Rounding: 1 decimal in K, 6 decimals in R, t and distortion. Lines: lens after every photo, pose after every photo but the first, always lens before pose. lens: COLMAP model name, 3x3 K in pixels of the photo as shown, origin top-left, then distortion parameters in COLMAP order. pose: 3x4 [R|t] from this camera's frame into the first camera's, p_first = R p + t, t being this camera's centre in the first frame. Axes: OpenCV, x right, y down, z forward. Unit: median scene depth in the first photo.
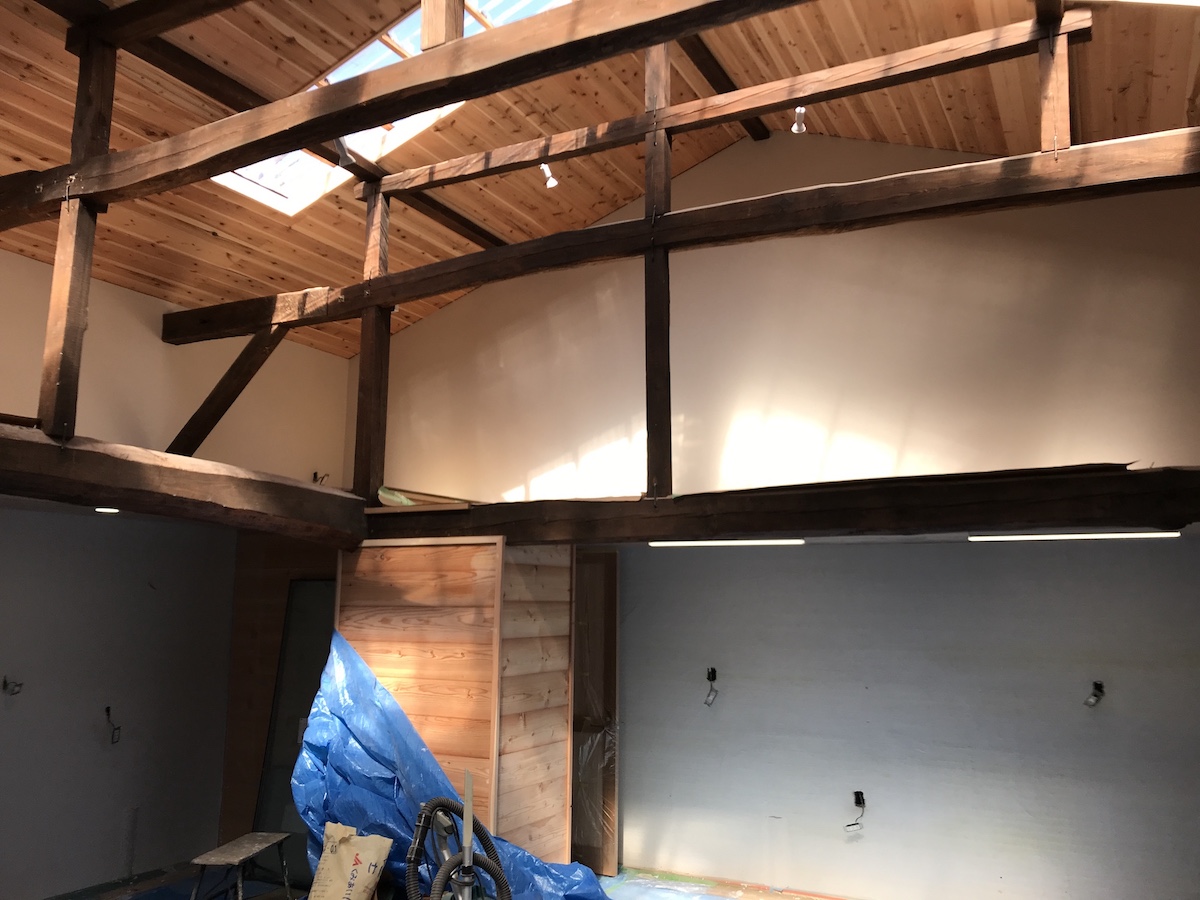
lens RADIAL K [[978.2, 0, 605.6], [0, 978.2, 449.6], [0, 0, 1]] dist [0.039242, -0.041386]
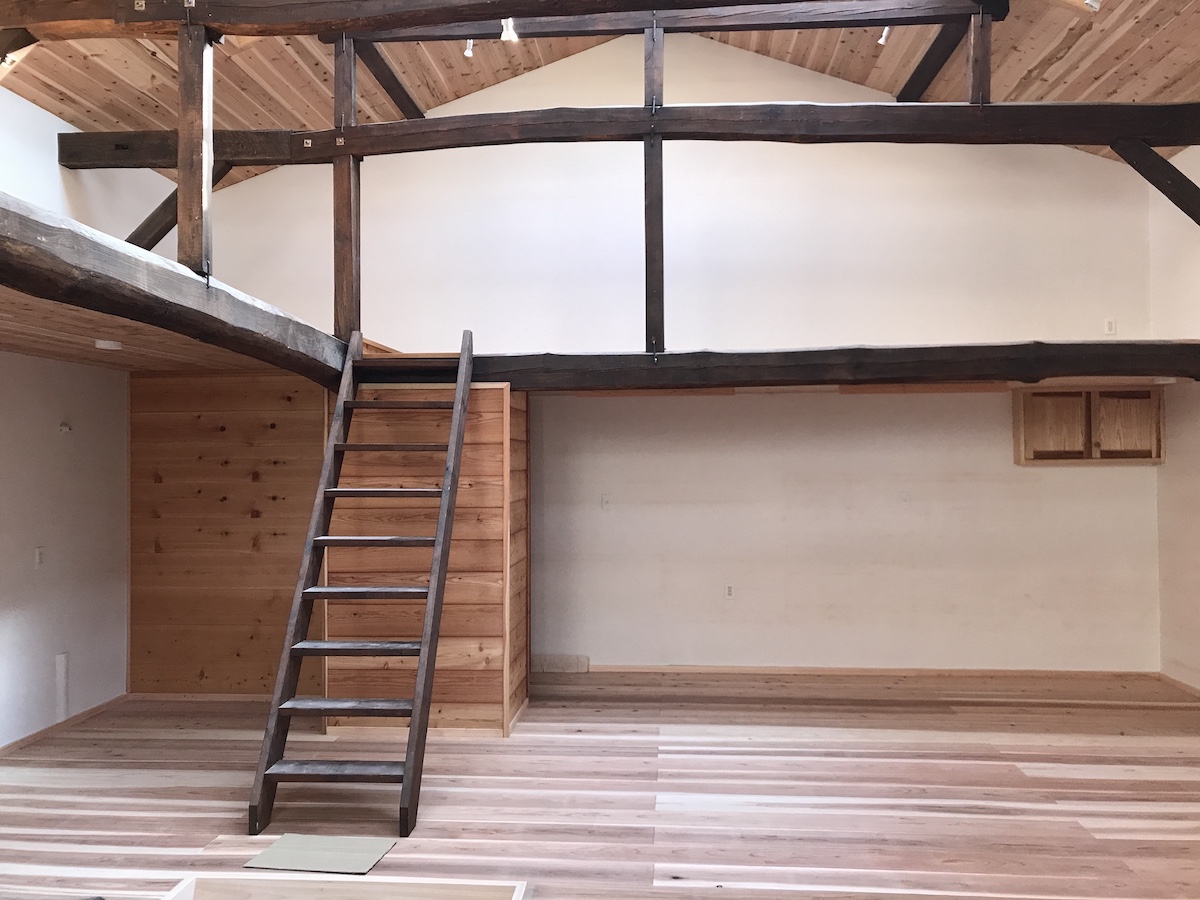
lens RADIAL K [[978.2, 0, 596.1], [0, 978.2, 442.1], [0, 0, 1]] dist [0.039242, -0.041386]
pose [[0.926652, -0.000862, 0.375918, -0.435100], [-0.049103, 0.991152, 0.123313, 0.011738], [-0.372699, -0.132727, 0.918411, -0.077533]]
